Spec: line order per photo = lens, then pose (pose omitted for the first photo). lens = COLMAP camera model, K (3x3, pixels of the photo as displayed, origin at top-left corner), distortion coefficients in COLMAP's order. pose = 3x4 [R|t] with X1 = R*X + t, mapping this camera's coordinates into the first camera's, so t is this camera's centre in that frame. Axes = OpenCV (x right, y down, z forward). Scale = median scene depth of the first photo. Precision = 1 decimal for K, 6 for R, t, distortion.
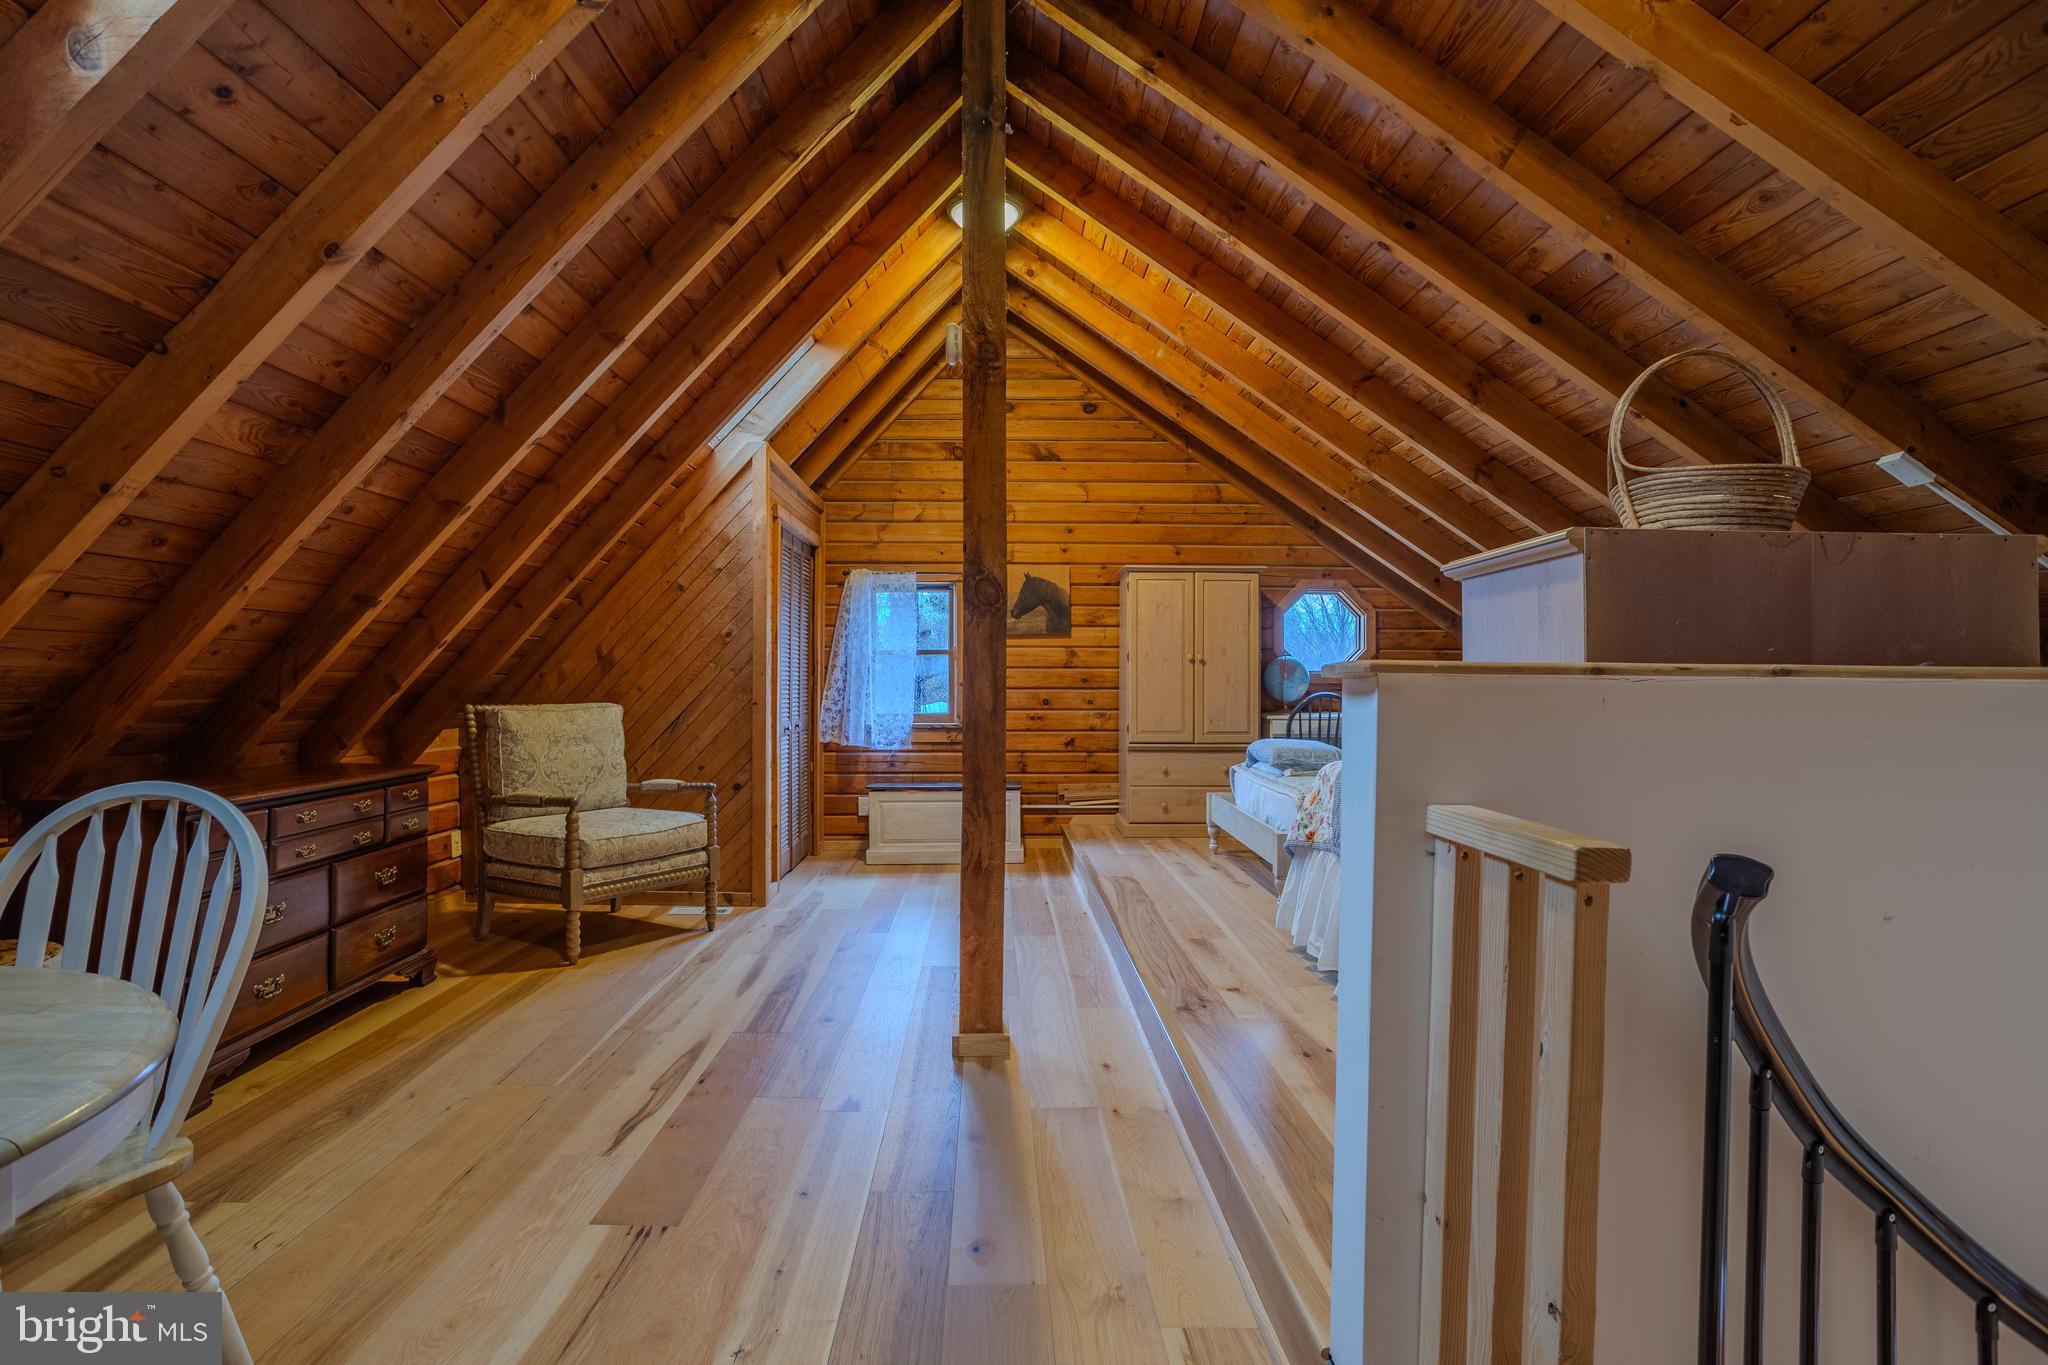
lens RADIAL K [[1060.1, 0, 1012.3], [0, 1060.1, 670.2], [0, 0, 1]] dist [-0.089198, 0.046776]
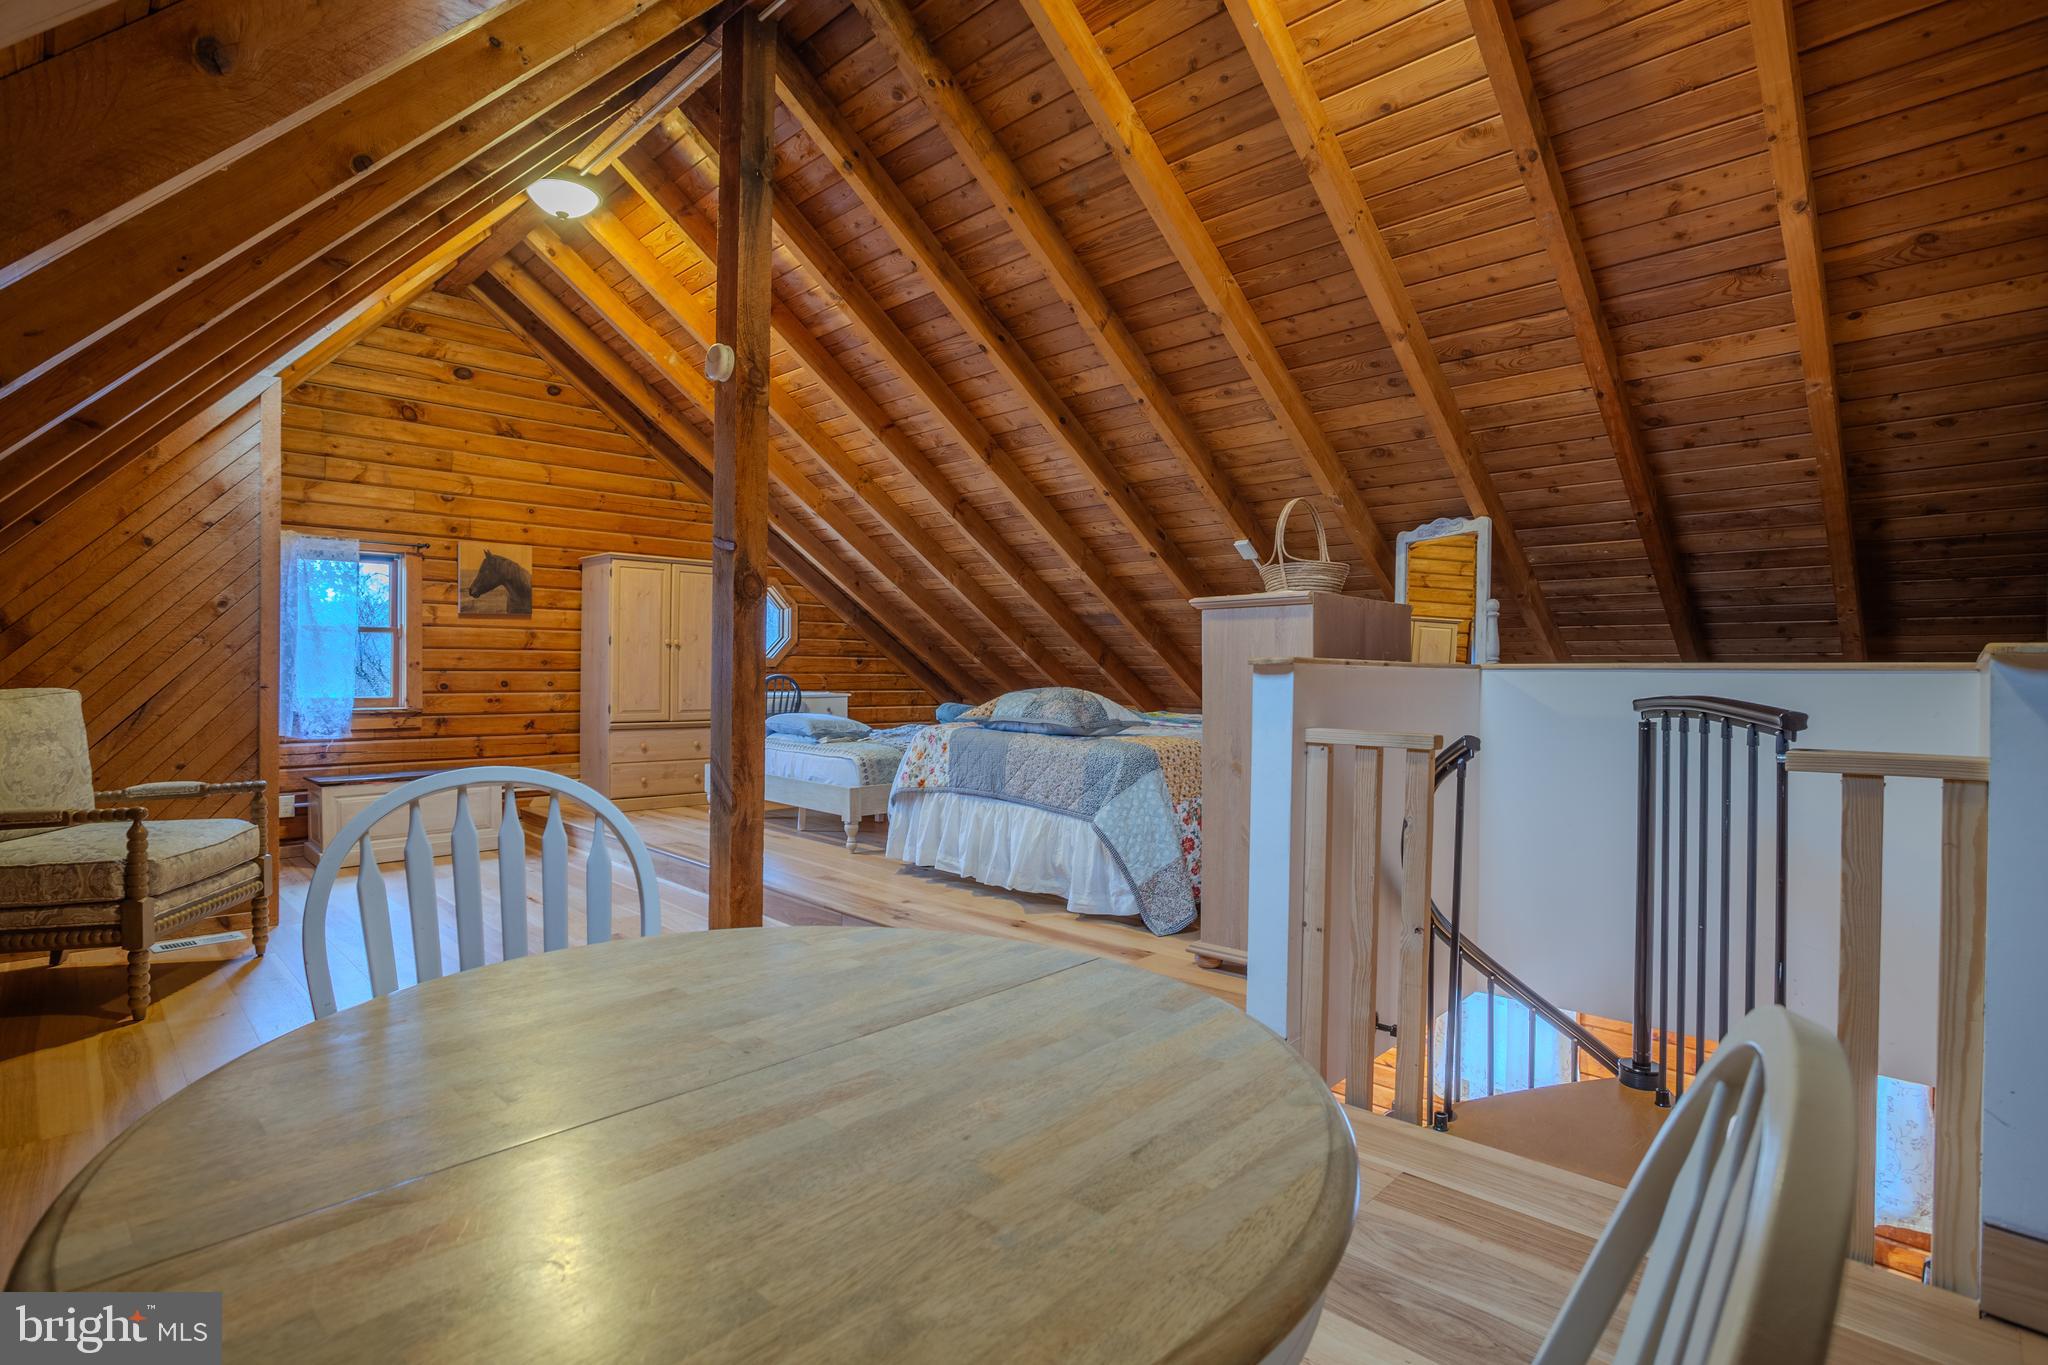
lens RADIAL K [[1060.1, 0, 1012.3], [0, 1060.1, 670.2], [0, 0, 1]] dist [-0.089198, 0.046776]
pose [[0.697835, 0.003020, 0.716252, -0.409525], [-0.014393, 0.999848, 0.009808, 0.001454], [-0.716114, -0.017153, 0.697773, -0.003805]]
